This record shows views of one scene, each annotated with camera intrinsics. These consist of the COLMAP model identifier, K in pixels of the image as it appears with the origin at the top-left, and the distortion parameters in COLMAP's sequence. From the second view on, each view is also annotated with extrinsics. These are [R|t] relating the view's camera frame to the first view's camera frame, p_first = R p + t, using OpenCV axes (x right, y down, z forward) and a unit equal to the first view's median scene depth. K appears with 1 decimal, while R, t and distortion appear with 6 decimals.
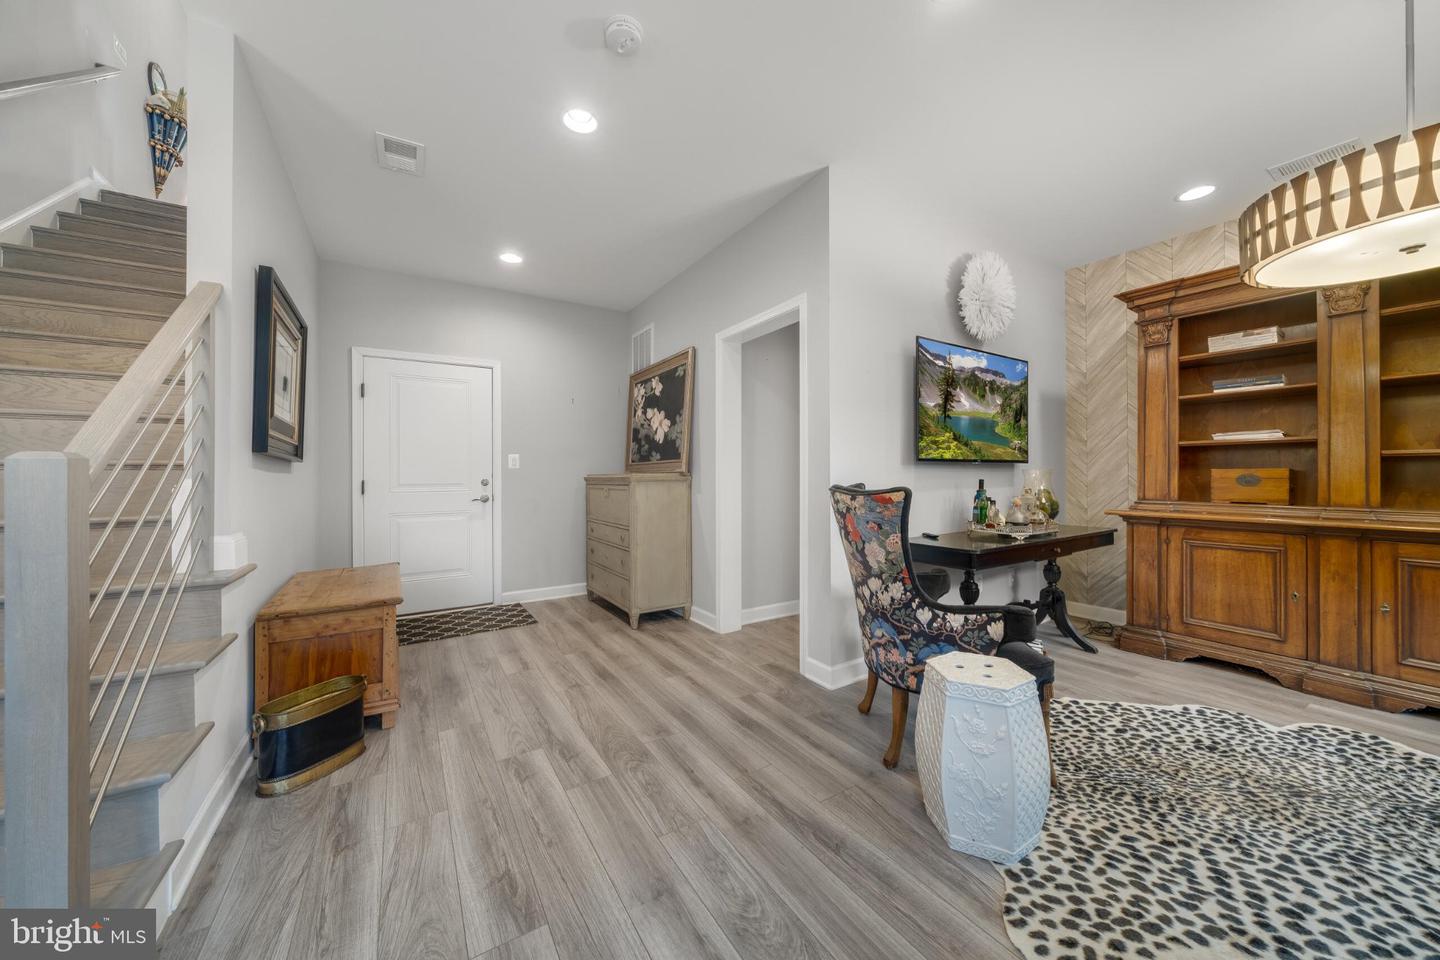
lens RADIAL K [[497.7, 0, 714.6], [0, 497.7, 474.4], [0, 0, 1]] dist [-0.001575, -0.000154]
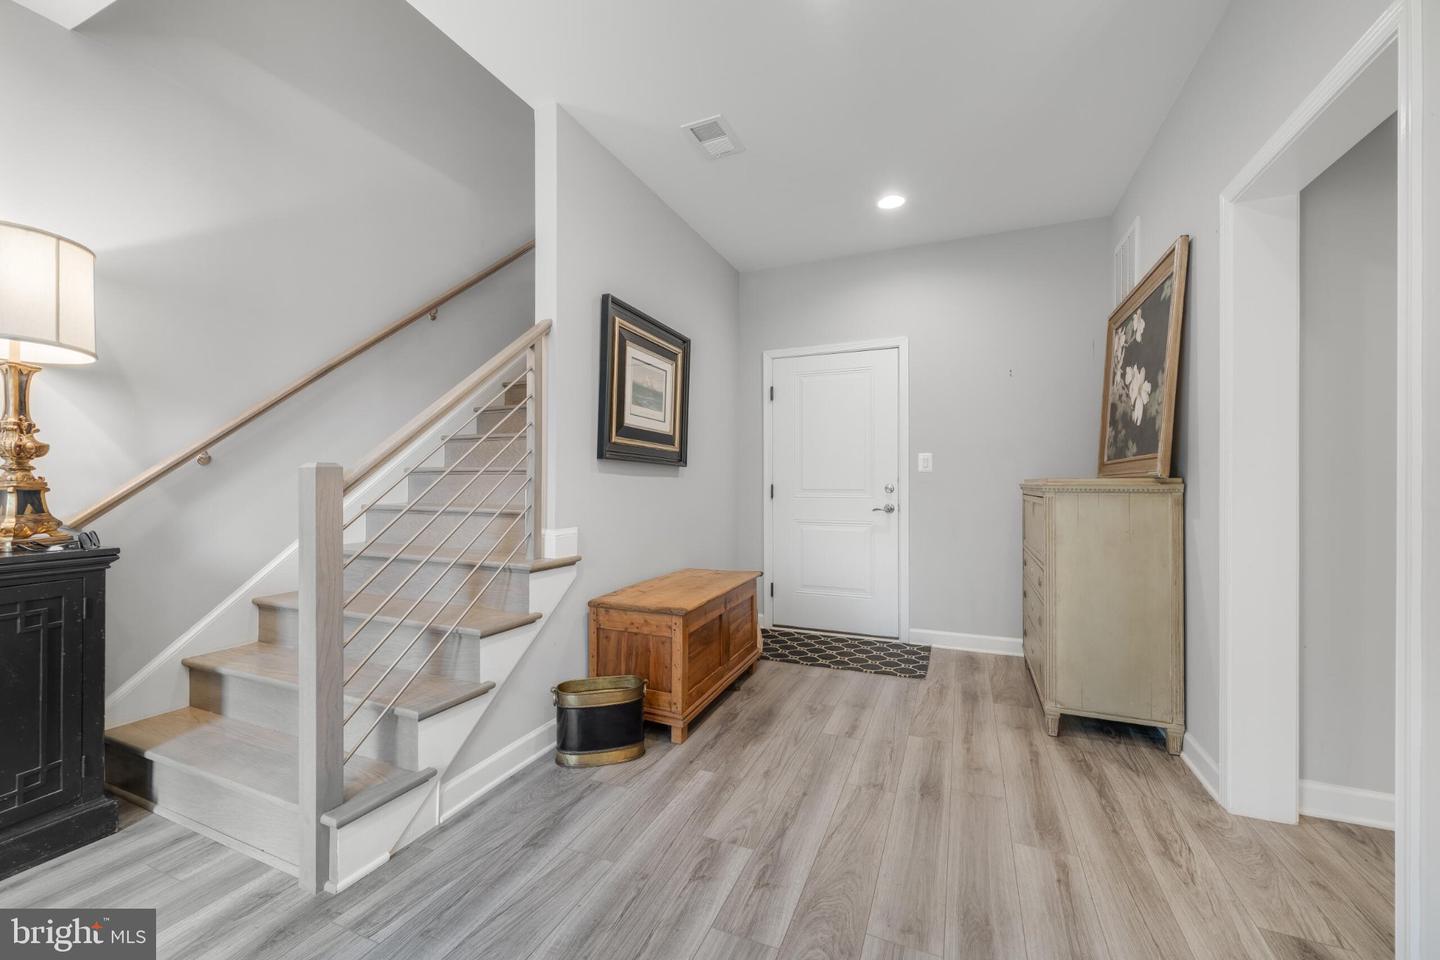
lens RADIAL K [[579.6, 0, 715.8], [0, 579.6, 475.5], [0, 0, 1]] dist [0.004215, -0.000032]
pose [[0.567950, 0.000650, -0.823063, 0.208526], [-0.004680, 0.999986, -0.002440, -0.001851], [0.823050, 0.005238, 0.567945, 0.291009]]
